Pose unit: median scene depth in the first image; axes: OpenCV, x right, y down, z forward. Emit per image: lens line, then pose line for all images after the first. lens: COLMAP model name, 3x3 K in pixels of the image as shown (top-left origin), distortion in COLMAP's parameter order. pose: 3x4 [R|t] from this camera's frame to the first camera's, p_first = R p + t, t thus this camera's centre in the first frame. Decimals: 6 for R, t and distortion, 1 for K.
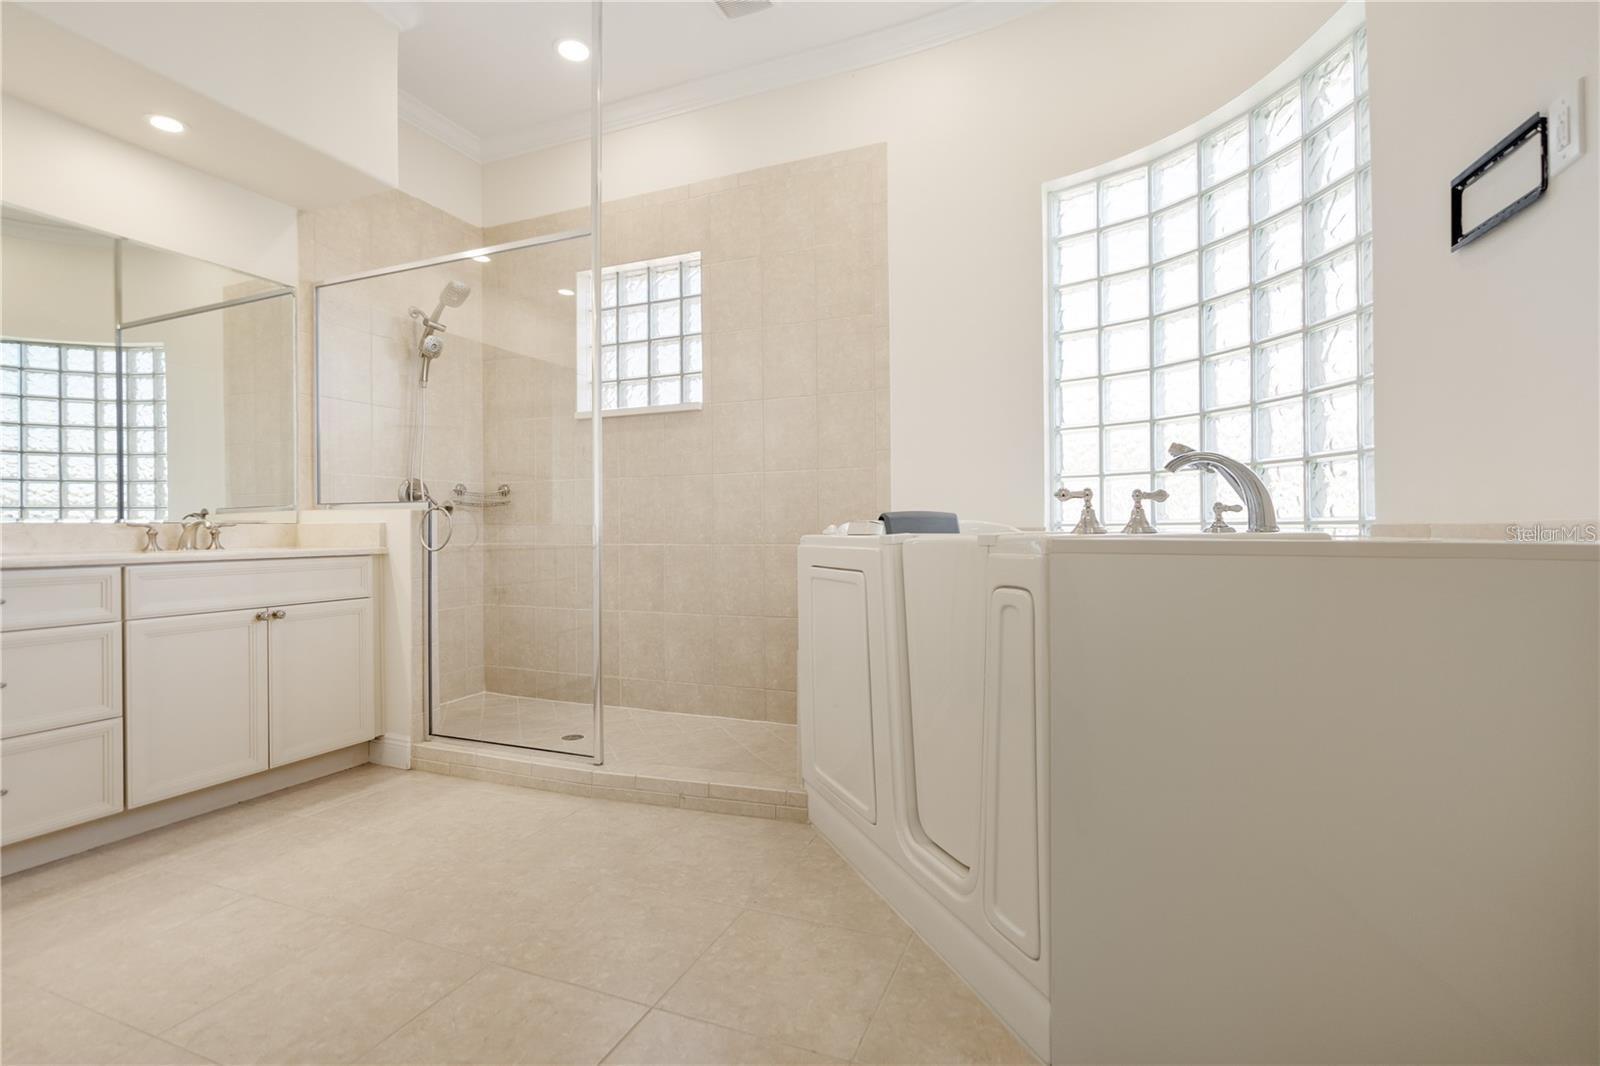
lens RADIAL K [[741.3, 0, 793.4], [0, 741.3, 534.8], [0, 0, 1]] dist [0.001079, 0.002167]
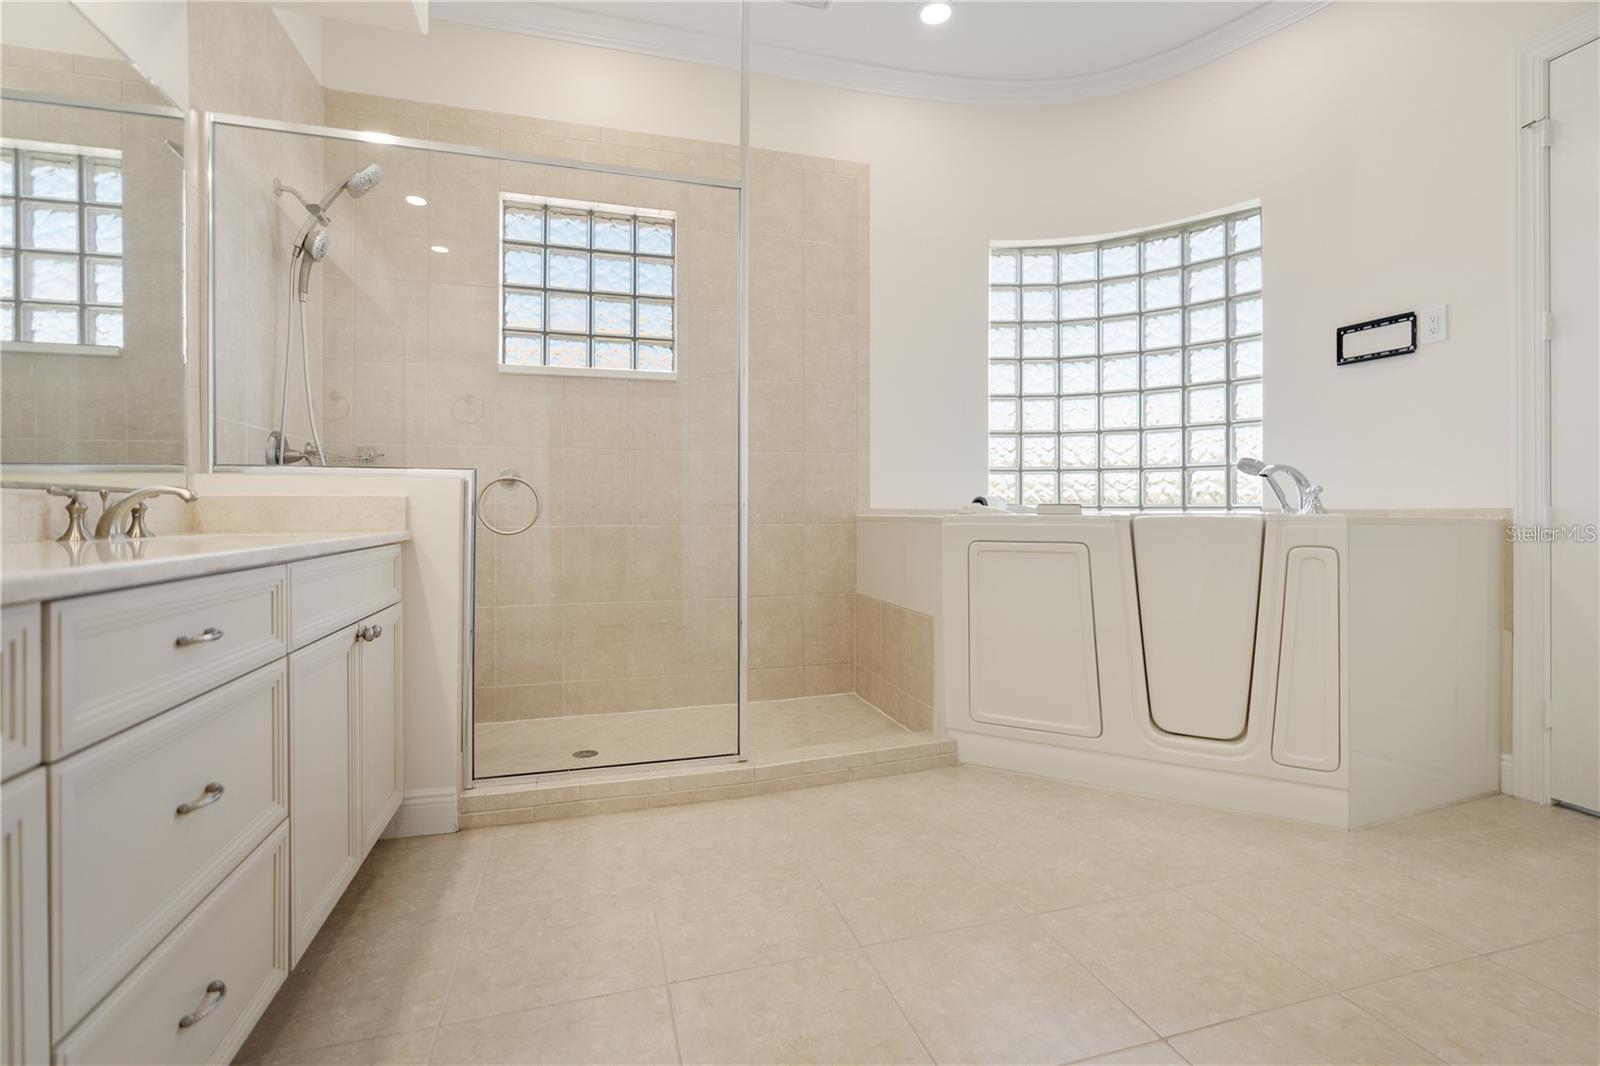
lens RADIAL K [[741.3, 0, 808.9], [0, 741.3, 520.5], [0, 0, 1]] dist [0.001079, 0.002167]
pose [[0.771393, -0.001489, 0.636357, -0.743593], [-0.000097, 0.999997, 0.002459, 0.005491], [-0.636359, -0.001959, 0.771391, 0.217040]]
